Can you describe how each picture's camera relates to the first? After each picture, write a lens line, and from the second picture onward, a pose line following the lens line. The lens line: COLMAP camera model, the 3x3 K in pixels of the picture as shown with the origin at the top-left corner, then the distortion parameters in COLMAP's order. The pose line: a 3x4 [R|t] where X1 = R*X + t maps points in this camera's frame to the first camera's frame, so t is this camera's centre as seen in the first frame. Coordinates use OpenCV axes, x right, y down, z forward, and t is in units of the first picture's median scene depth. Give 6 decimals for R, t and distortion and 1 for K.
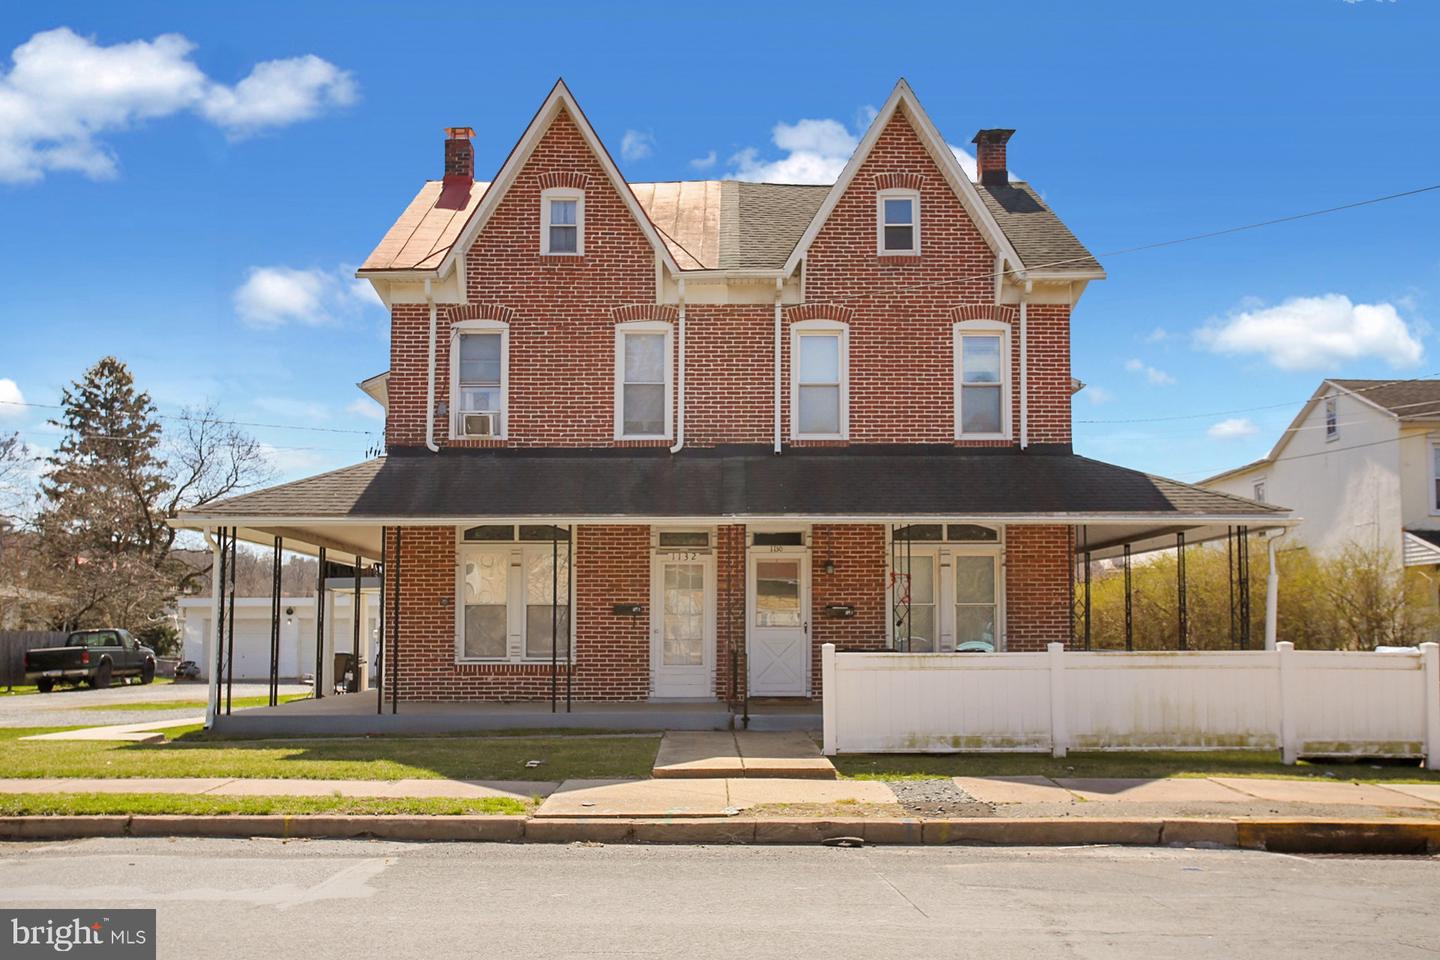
lens RADIAL K [[1303.3, 0, 720.0], [0, 1303.3, 480.0], [0, 0, 1]] dist [0.012396, 0.004951]
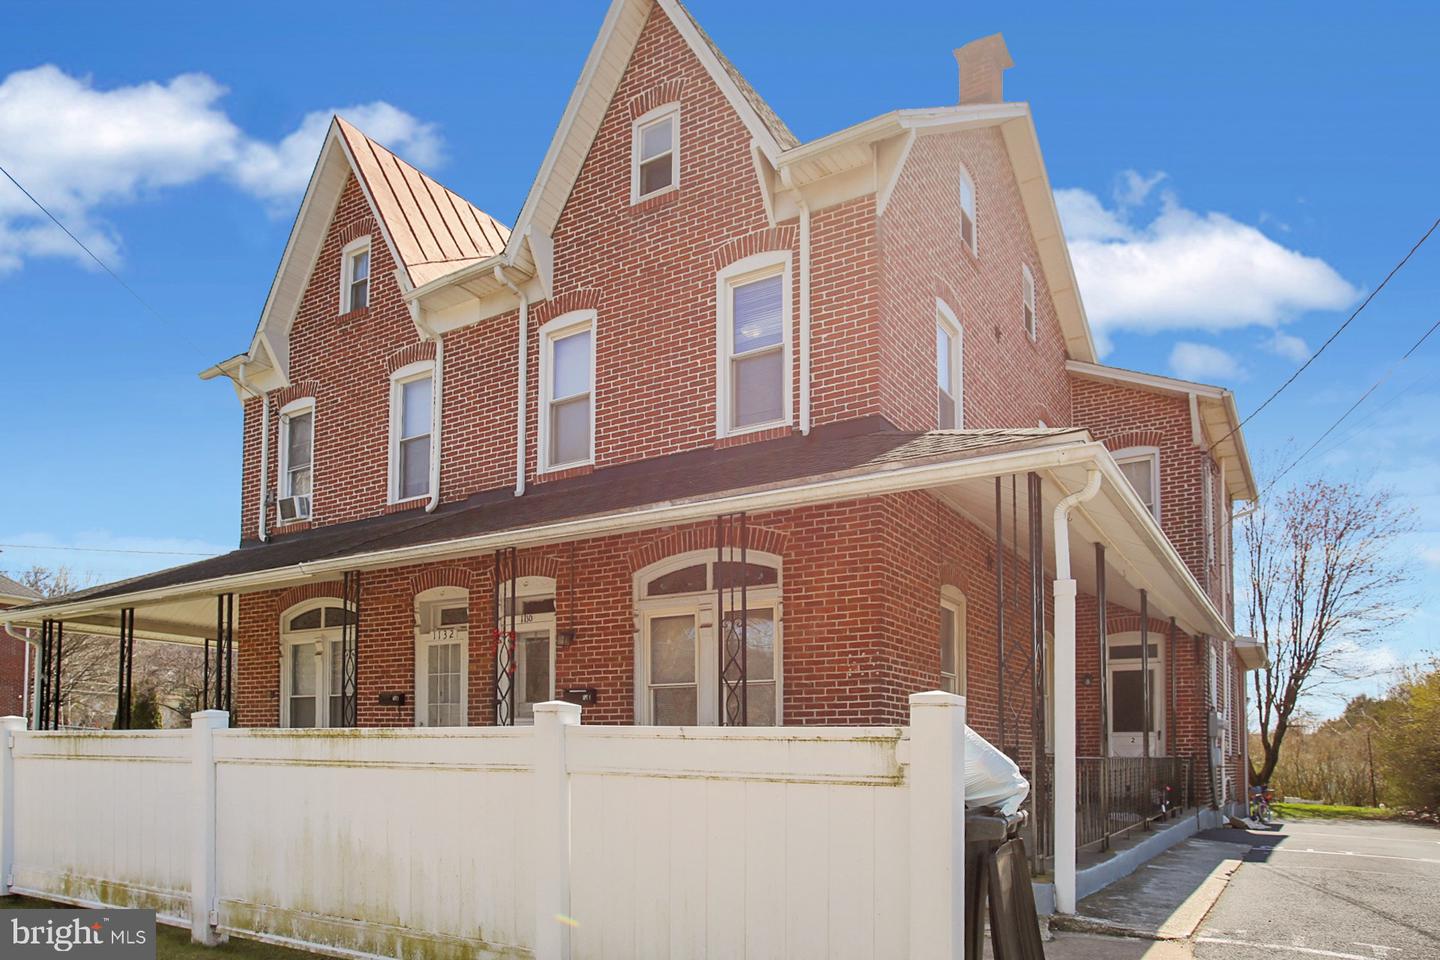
lens RADIAL K [[958.5, 0, 680.3], [0, 958.5, 678.5], [0, 0, 1]] dist [-0.034666, -0.000490]
pose [[0.837193, -0.028682, -0.546156, 0.428884], [0.048160, 0.998611, 0.021380, 0.080372], [0.544784, -0.044202, 0.837411, 0.565100]]
